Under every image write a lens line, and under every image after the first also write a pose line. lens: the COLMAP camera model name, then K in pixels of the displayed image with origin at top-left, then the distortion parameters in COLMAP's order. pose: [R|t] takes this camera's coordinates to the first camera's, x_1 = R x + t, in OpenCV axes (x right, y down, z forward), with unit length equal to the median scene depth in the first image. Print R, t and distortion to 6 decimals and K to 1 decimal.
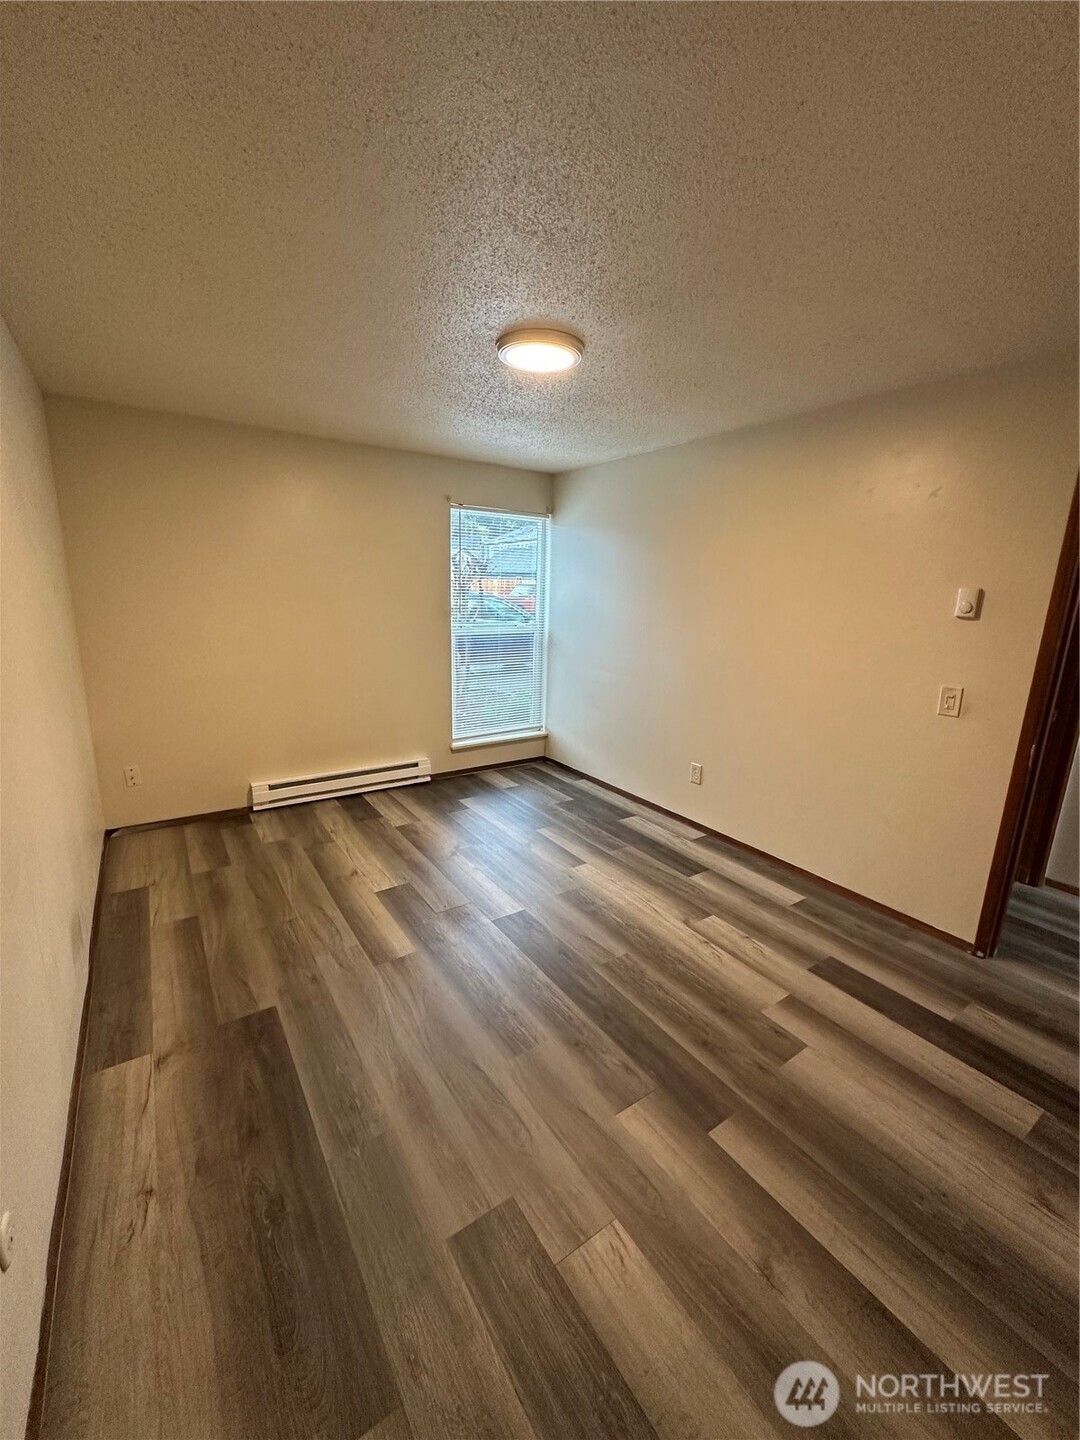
lens RADIAL K [[570.1, 0, 537.8], [0, 570.1, 719.0], [0, 0, 1]] dist [-0.002560, 0.000246]
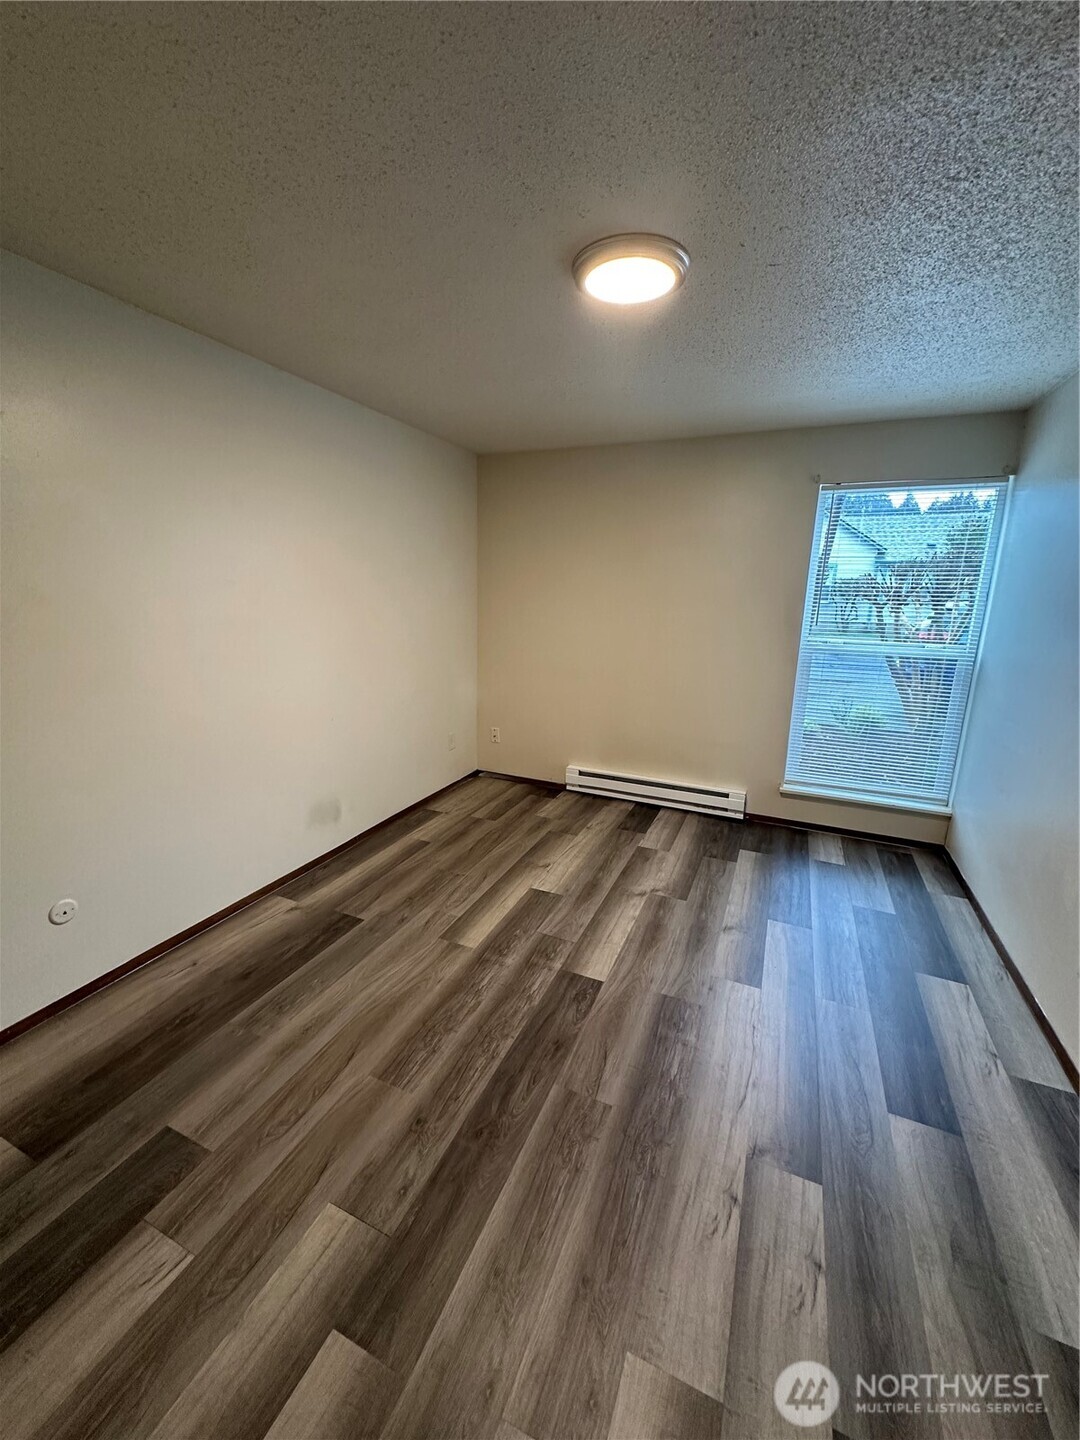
lens RADIAL K [[570.1, 0, 537.8], [0, 570.1, 719.0], [0, 0, 1]] dist [-0.002560, 0.000246]
pose [[0.535098, 0.175065, -0.826452, 0.424286], [-0.193877, 0.977630, 0.081560, -0.062780], [0.822242, 0.116588, 0.557068, 0.343371]]
